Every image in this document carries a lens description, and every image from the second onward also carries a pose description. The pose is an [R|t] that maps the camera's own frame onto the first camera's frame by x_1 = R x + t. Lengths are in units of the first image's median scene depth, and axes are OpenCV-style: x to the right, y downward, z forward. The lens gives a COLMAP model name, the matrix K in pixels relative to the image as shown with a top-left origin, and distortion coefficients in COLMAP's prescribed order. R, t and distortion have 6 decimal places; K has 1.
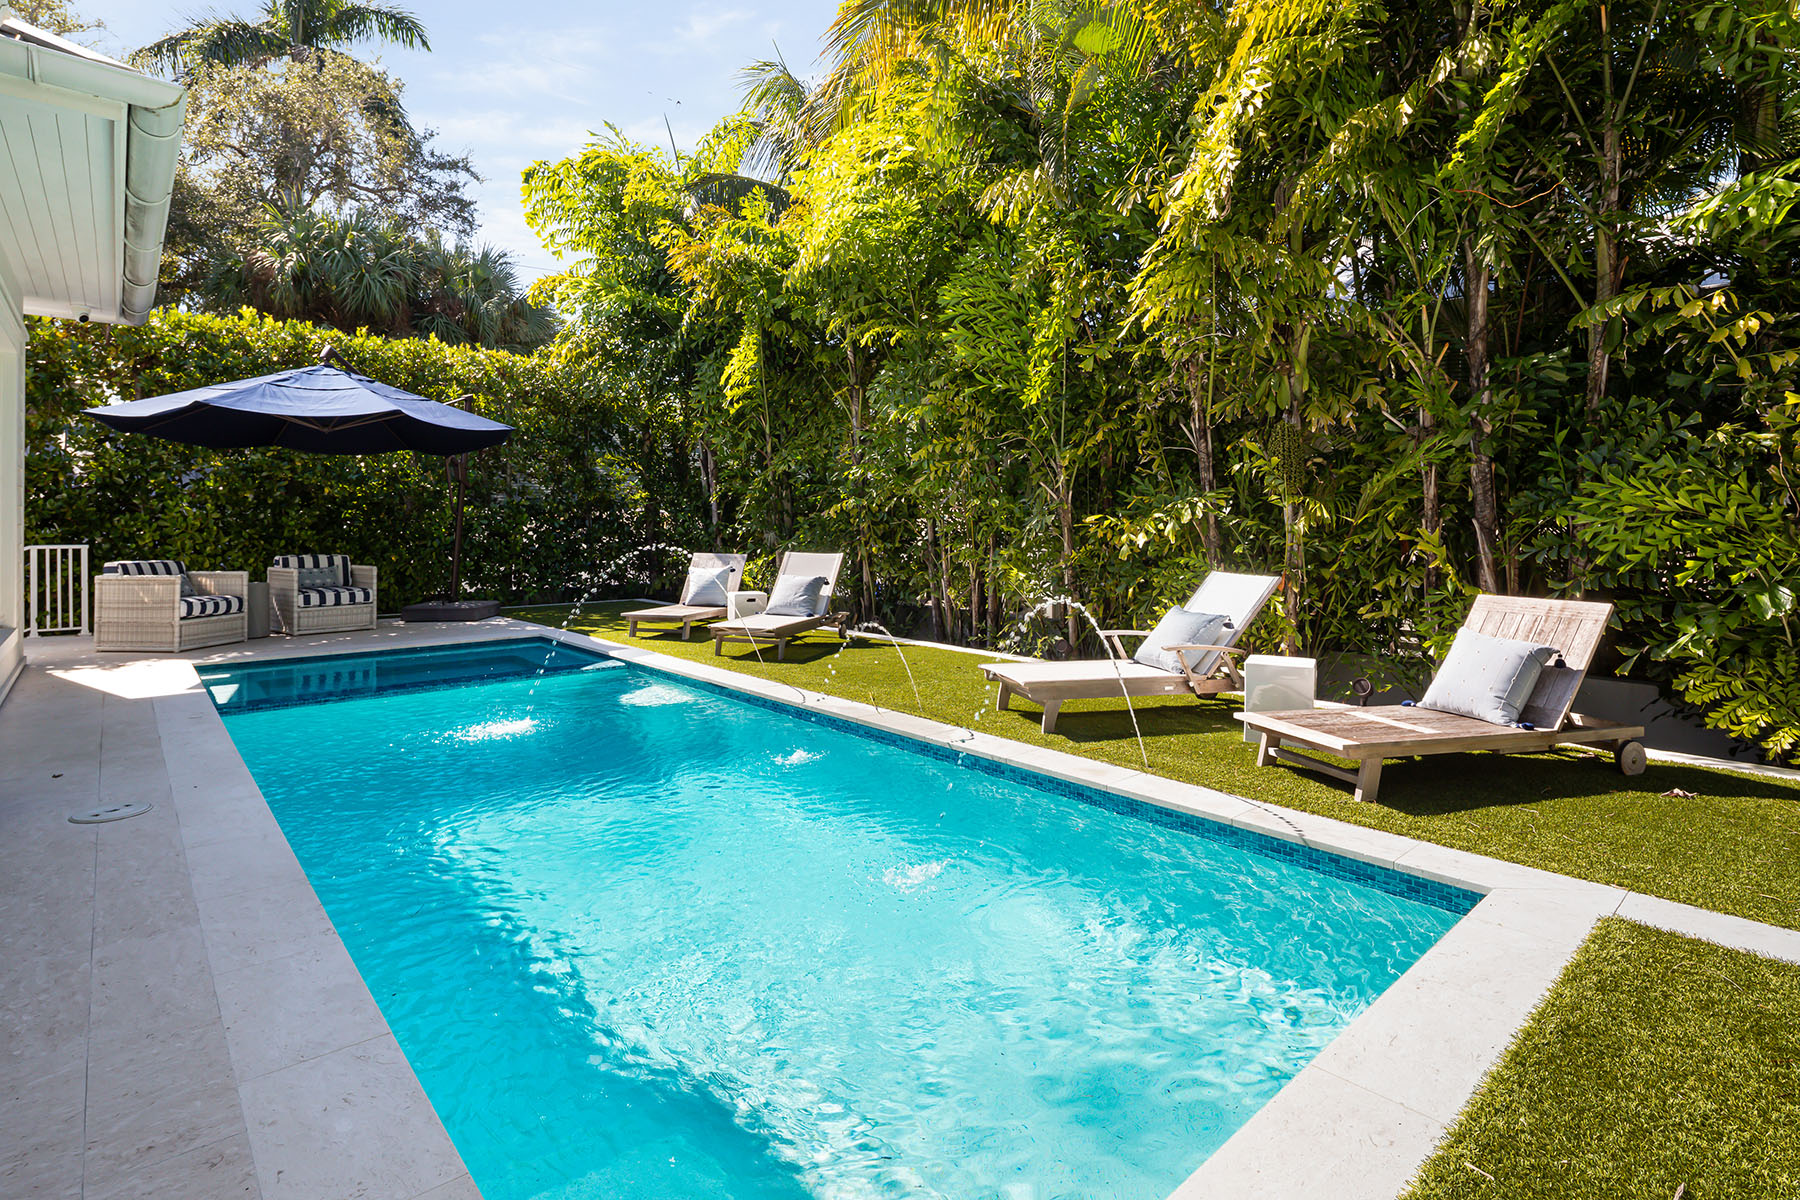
lens RADIAL K [[875.7, 0, 897.4], [0, 875.7, 522.3], [0, 0, 1]] dist [0.000500, 0.000069]
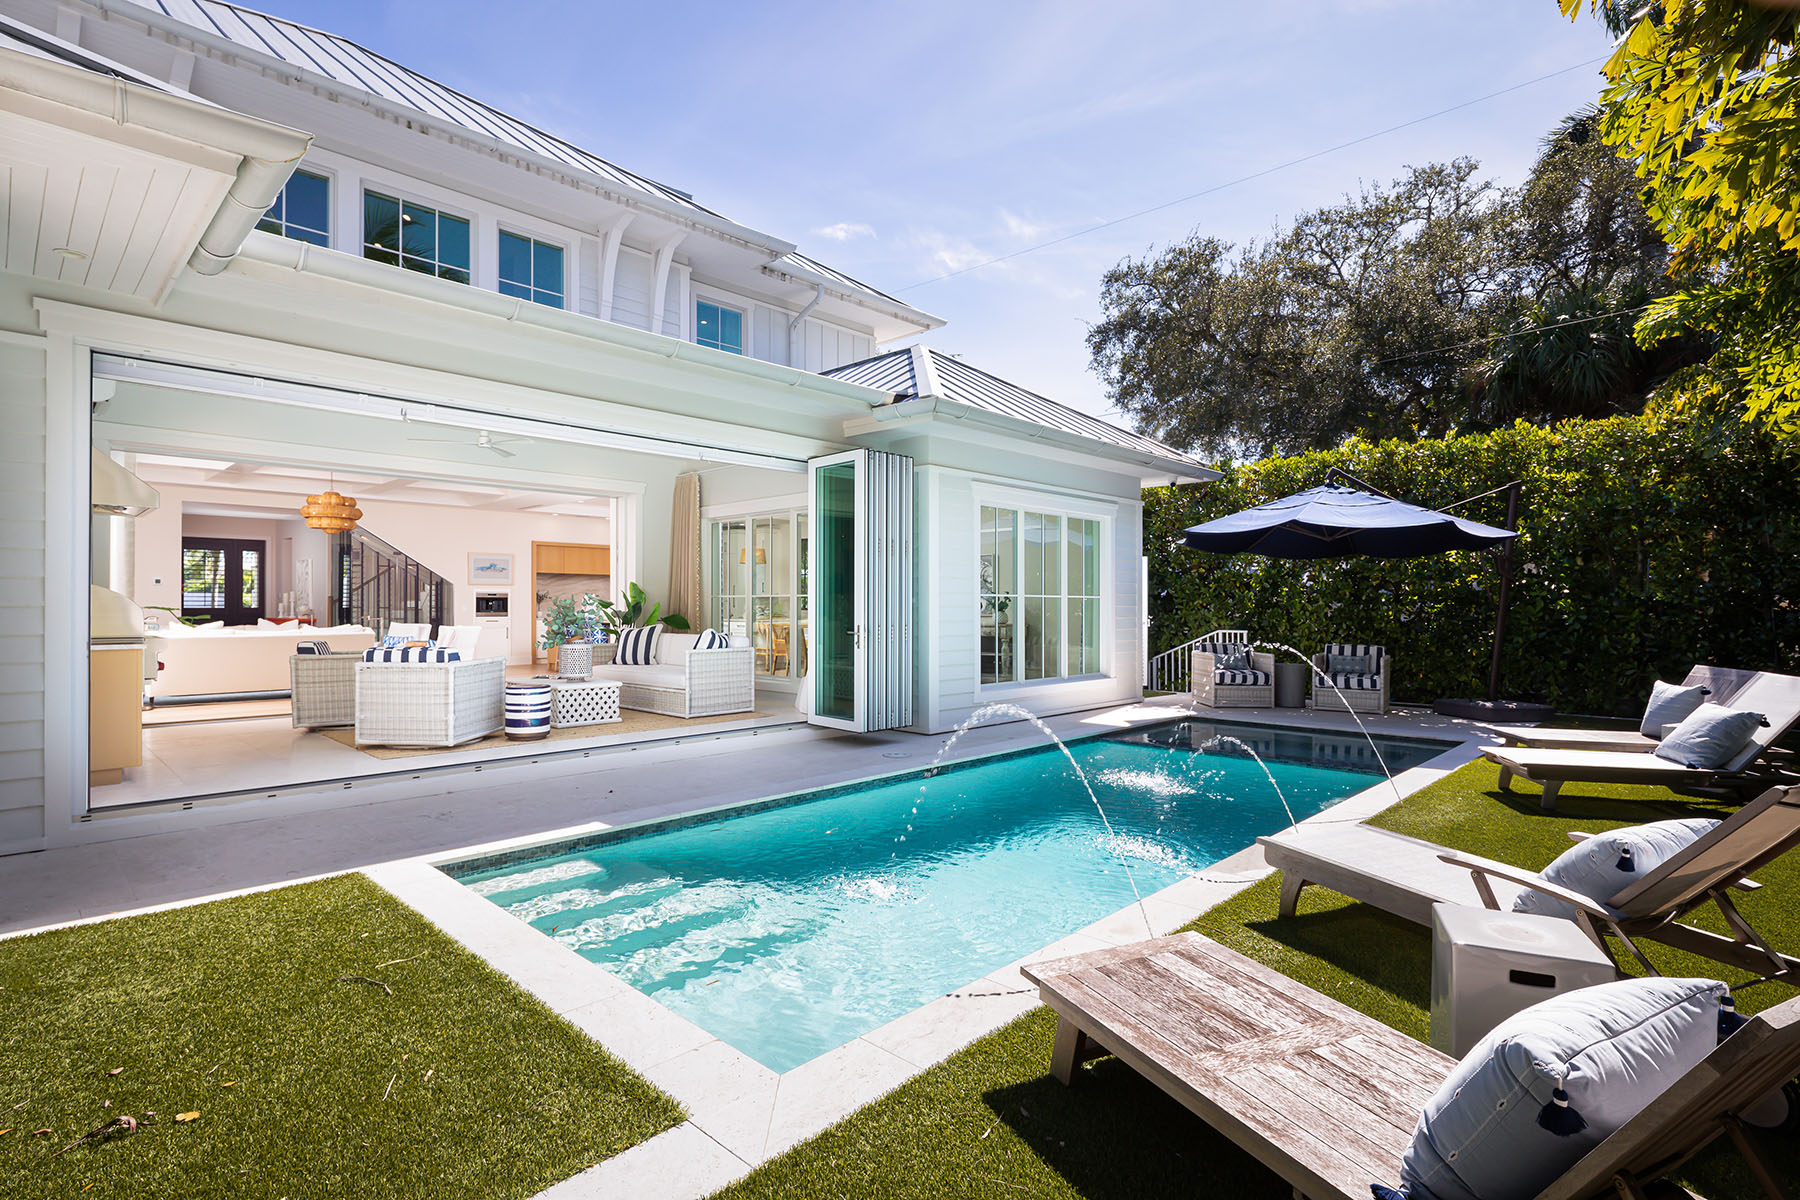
lens RADIAL K [[887.6, 0, 900.0], [0, 887.6, 600.0], [0, 0, 1]] dist [0.000720, 0.000071]
pose [[0.071897, -0.008830, -0.997373, 0.501077], [-0.003775, 0.999951, -0.009125, -0.009336], [0.997405, 0.004421, 0.071860, 0.338544]]
